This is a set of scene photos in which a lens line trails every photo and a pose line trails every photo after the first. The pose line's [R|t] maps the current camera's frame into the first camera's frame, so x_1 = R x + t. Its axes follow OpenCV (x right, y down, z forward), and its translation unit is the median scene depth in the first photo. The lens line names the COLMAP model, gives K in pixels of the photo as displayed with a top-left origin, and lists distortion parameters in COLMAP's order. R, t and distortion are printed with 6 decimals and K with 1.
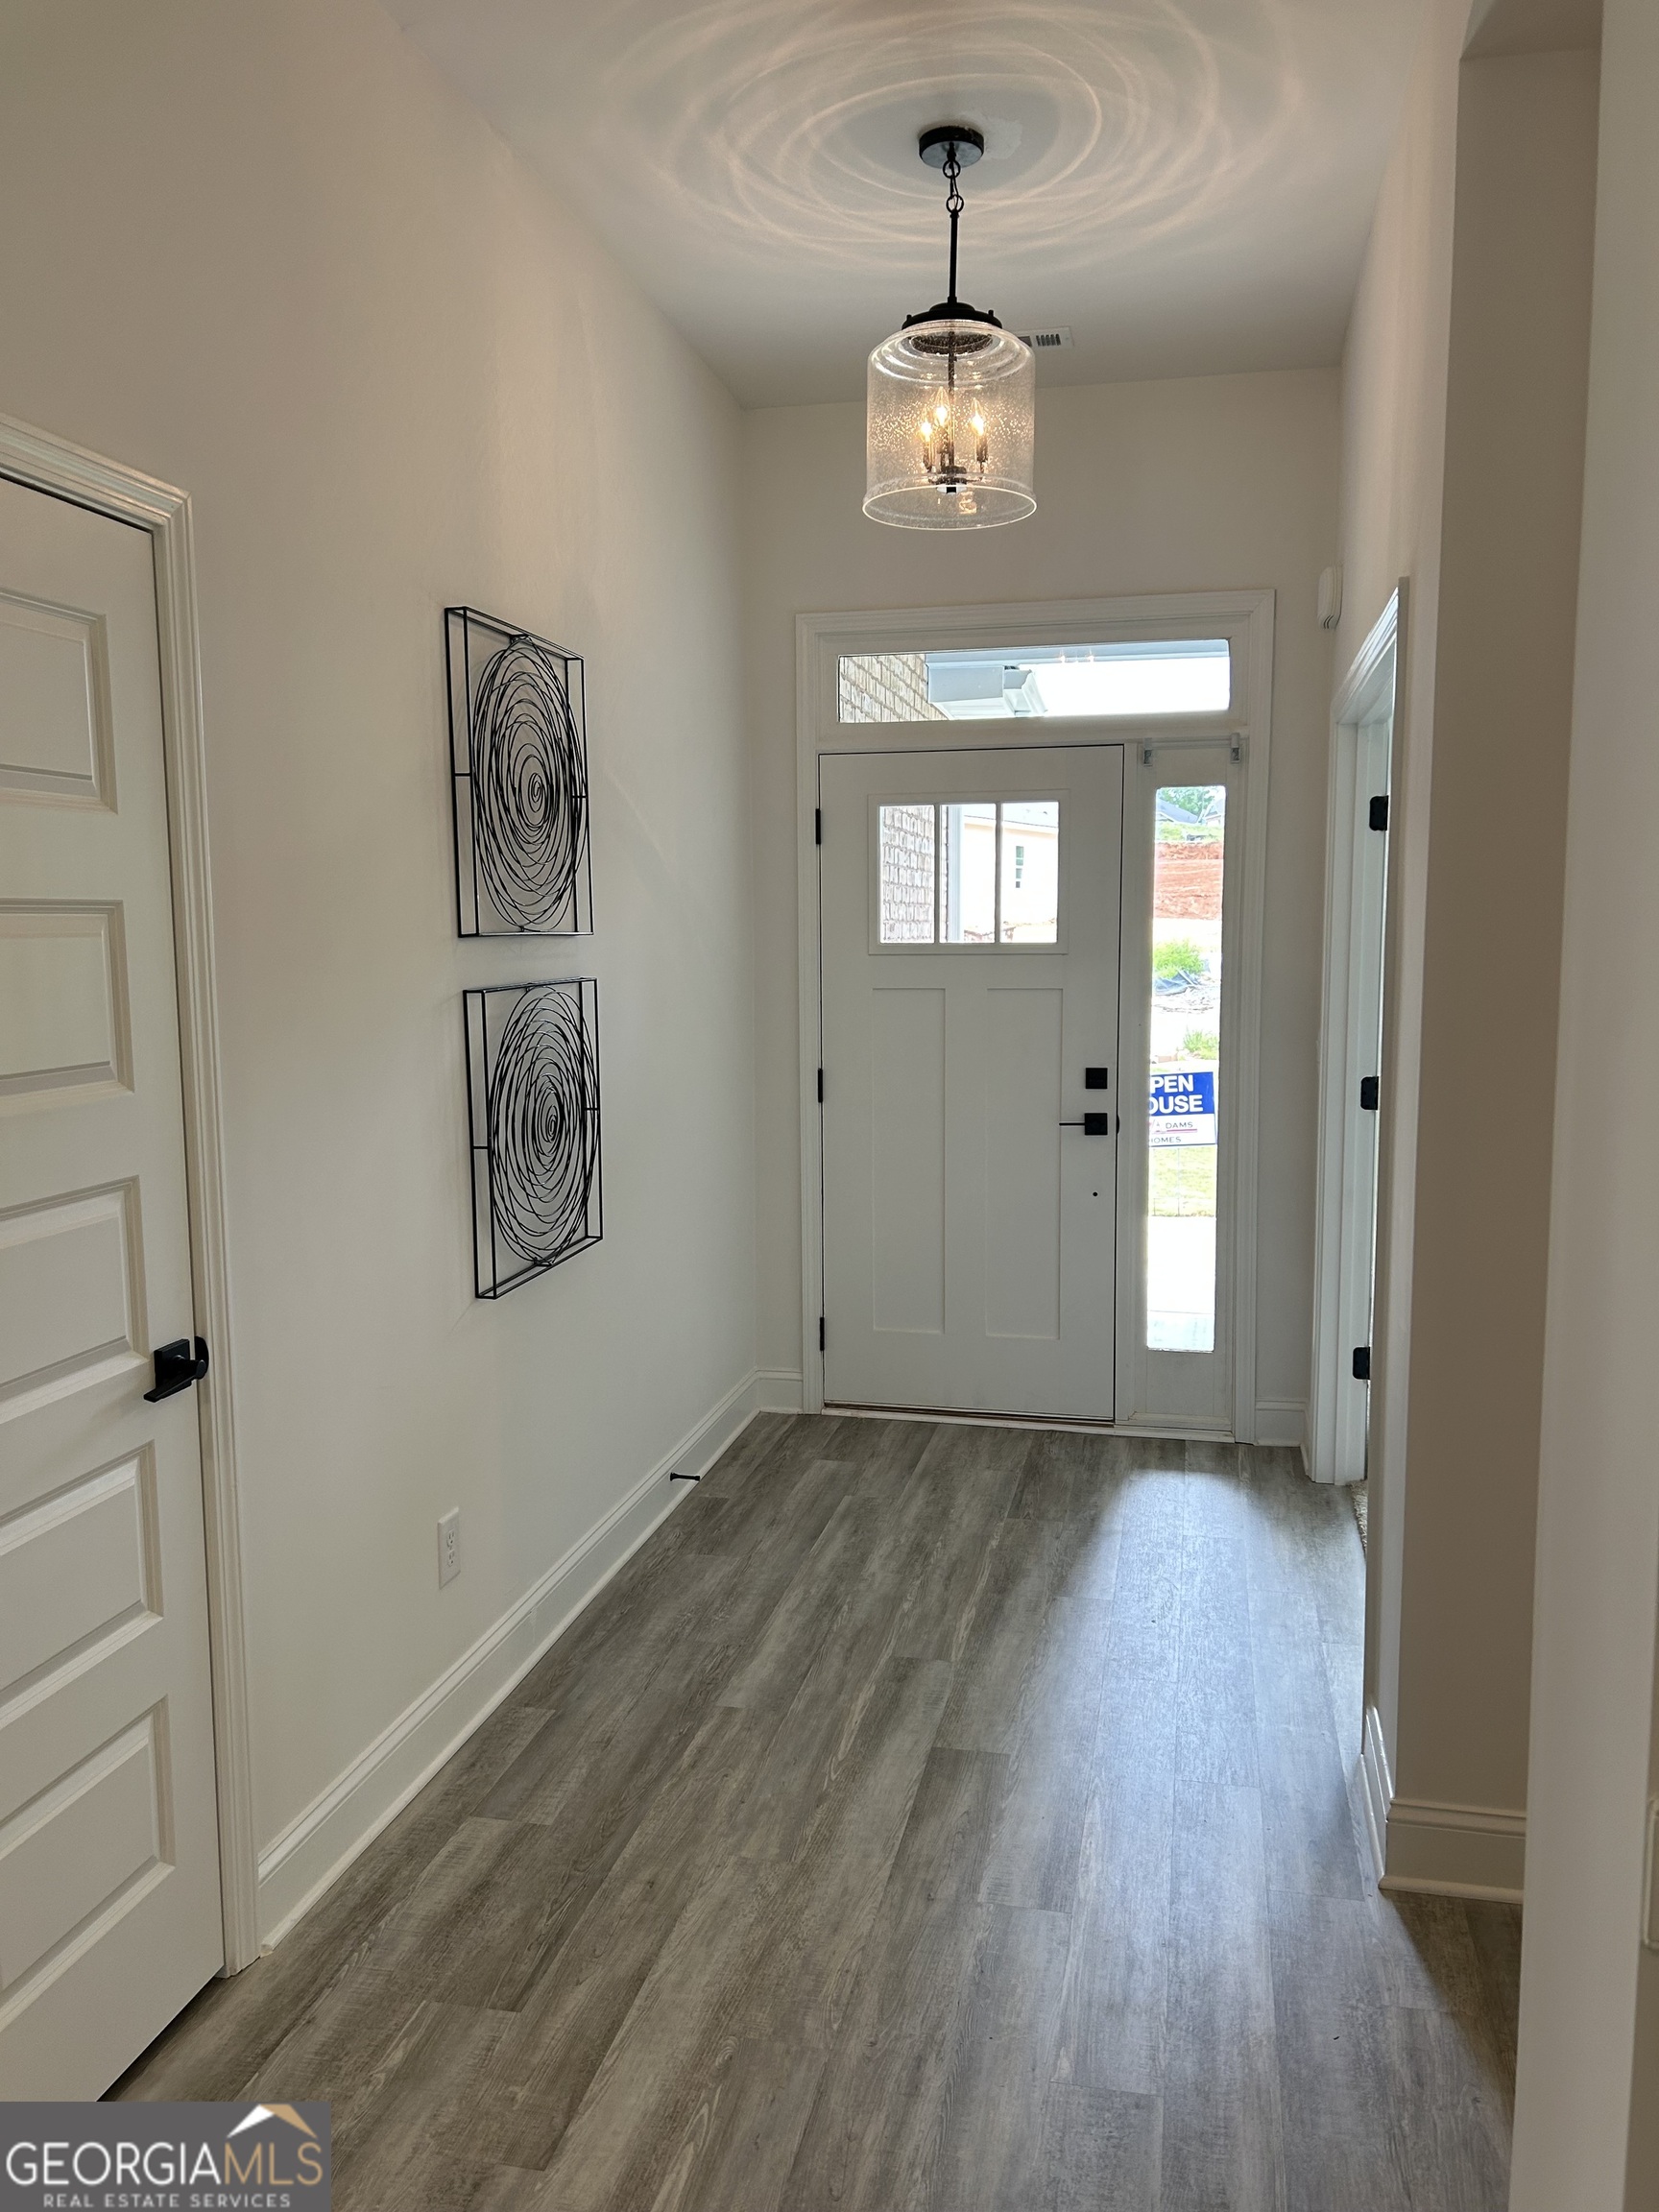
lens RADIAL K [[1653.0, 0, 830.0], [0, 1653.0, 1110.2], [0, 0, 1]] dist [0.000491, -0.007508]
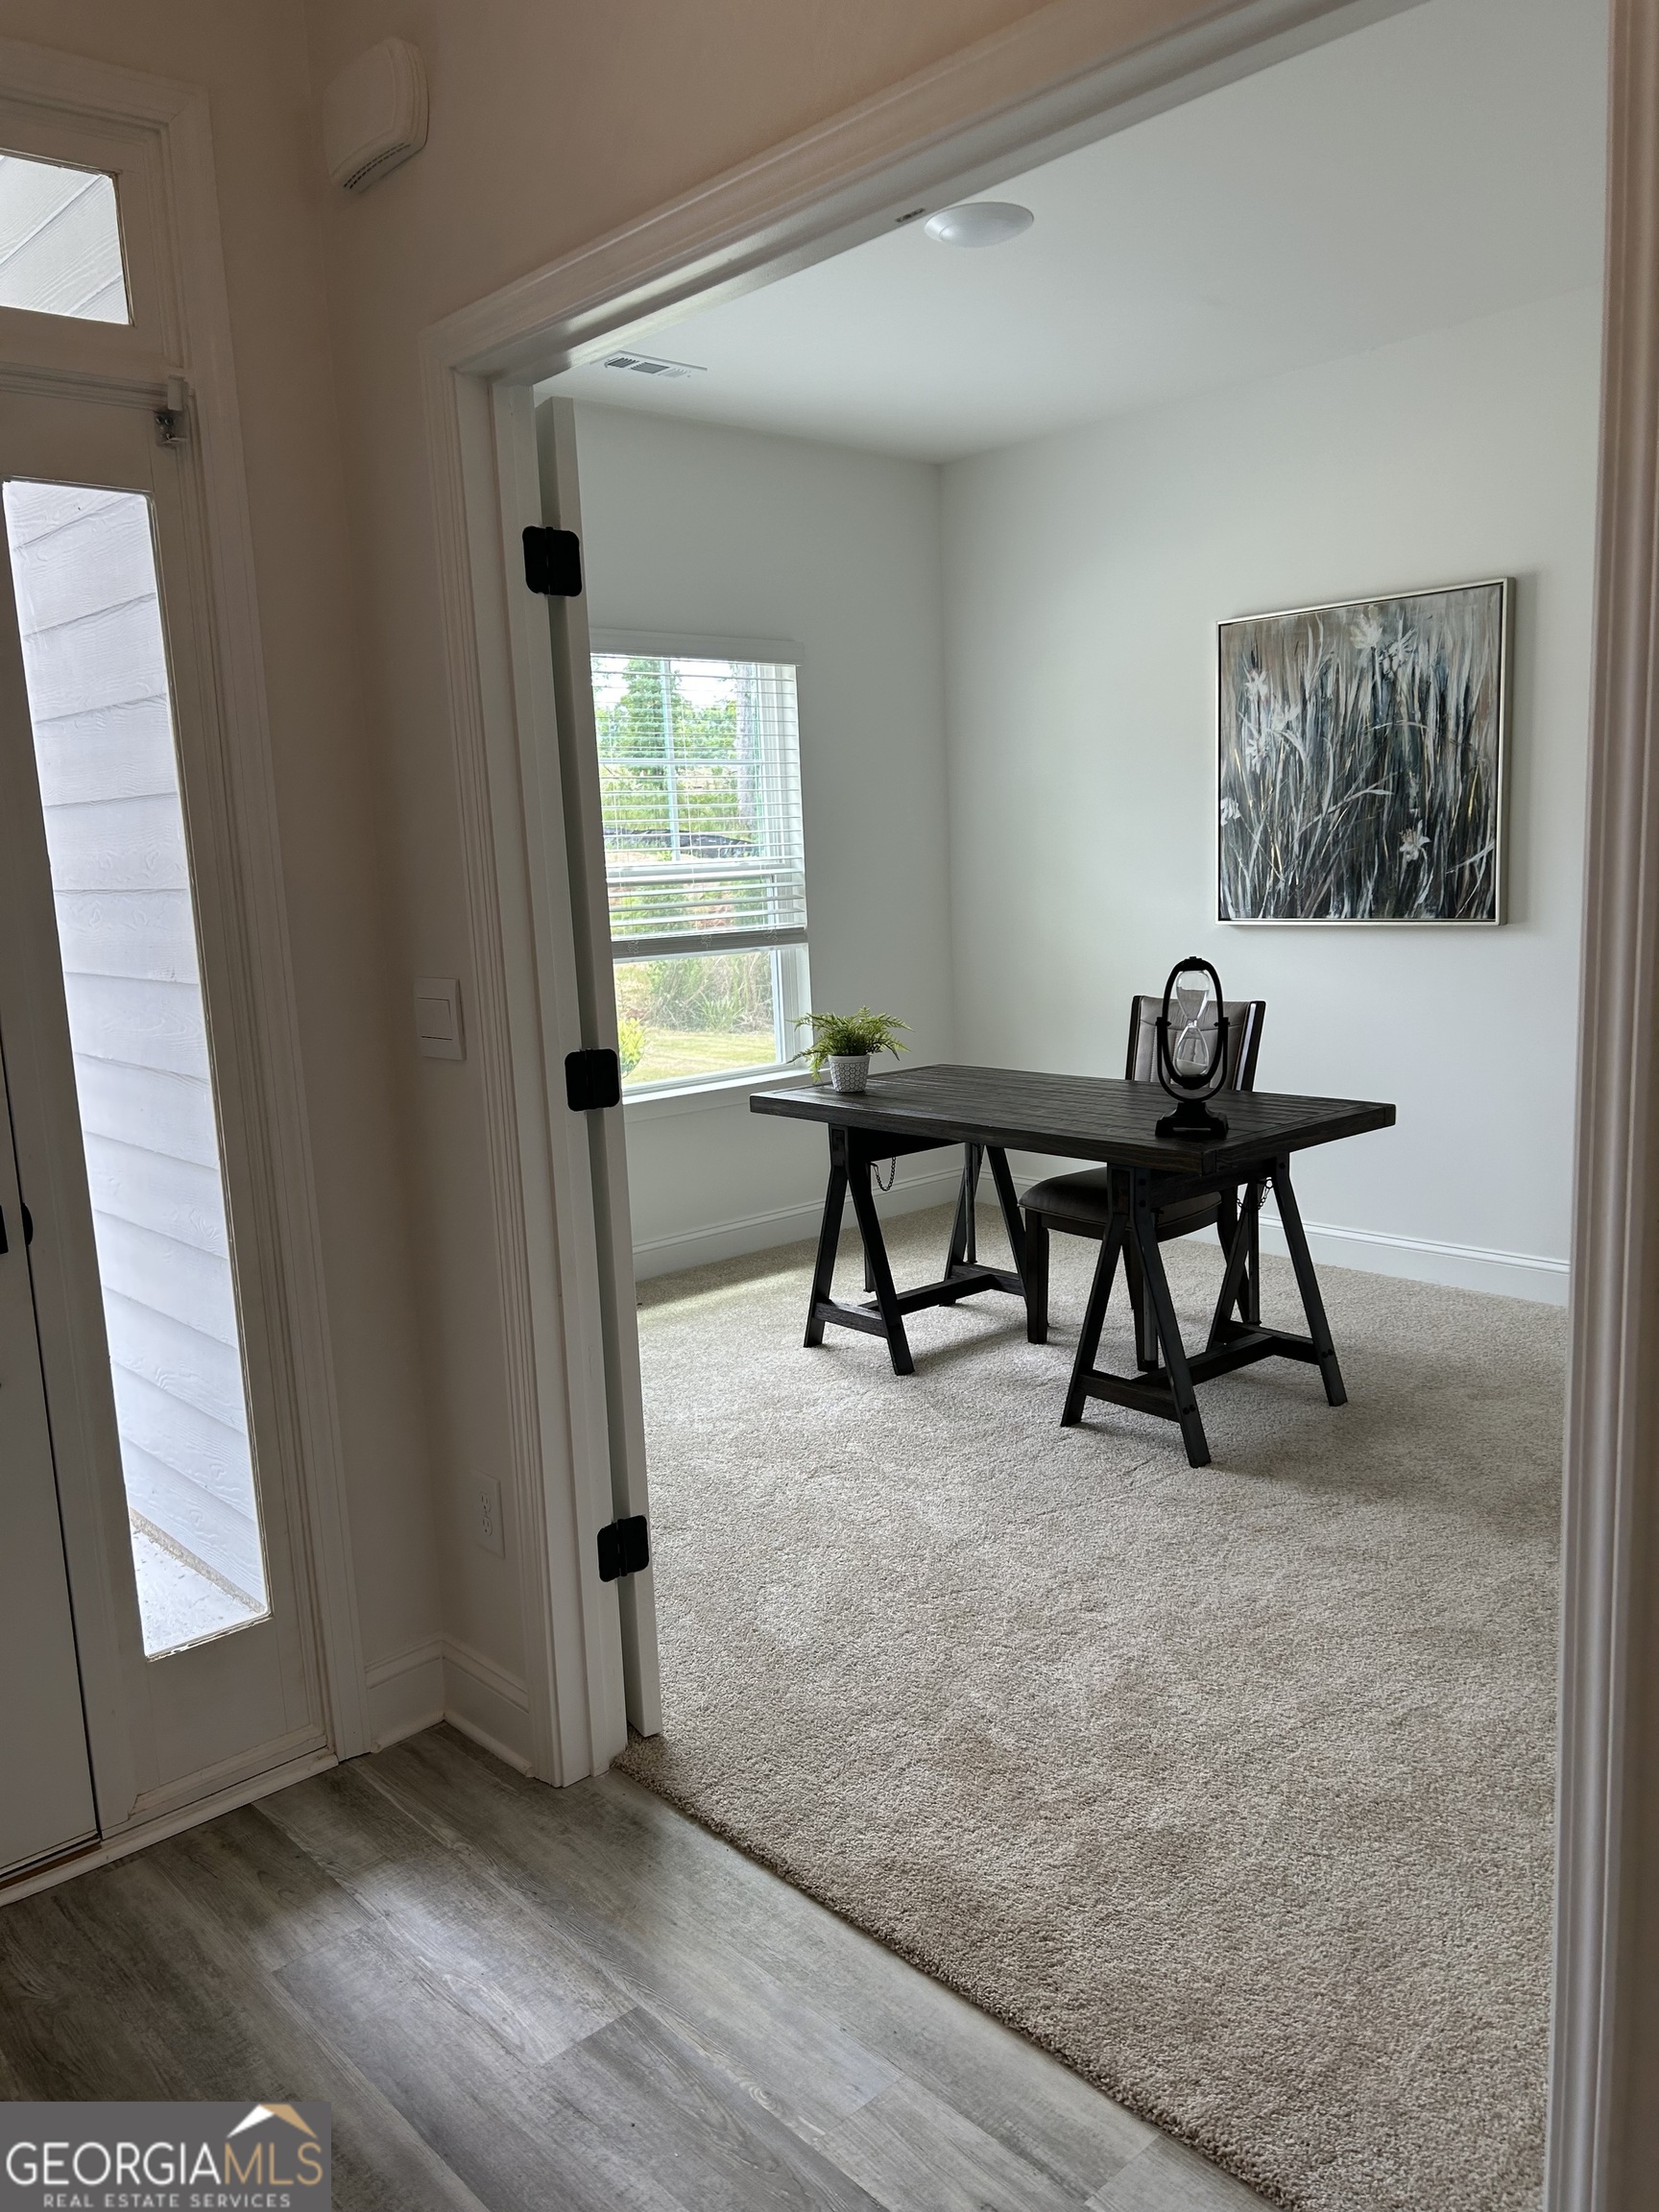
lens RADIAL K [[1653.0, 0, 833.5], [0, 1653.0, 1100.6], [0, 0, 1]] dist [0.000491, -0.007508]
pose [[0.556178, -0.148876, 0.817620, -0.071634], [0.123645, 0.987698, 0.095736, -0.042068], [-0.821814, 0.047848, 0.567743, 0.566812]]
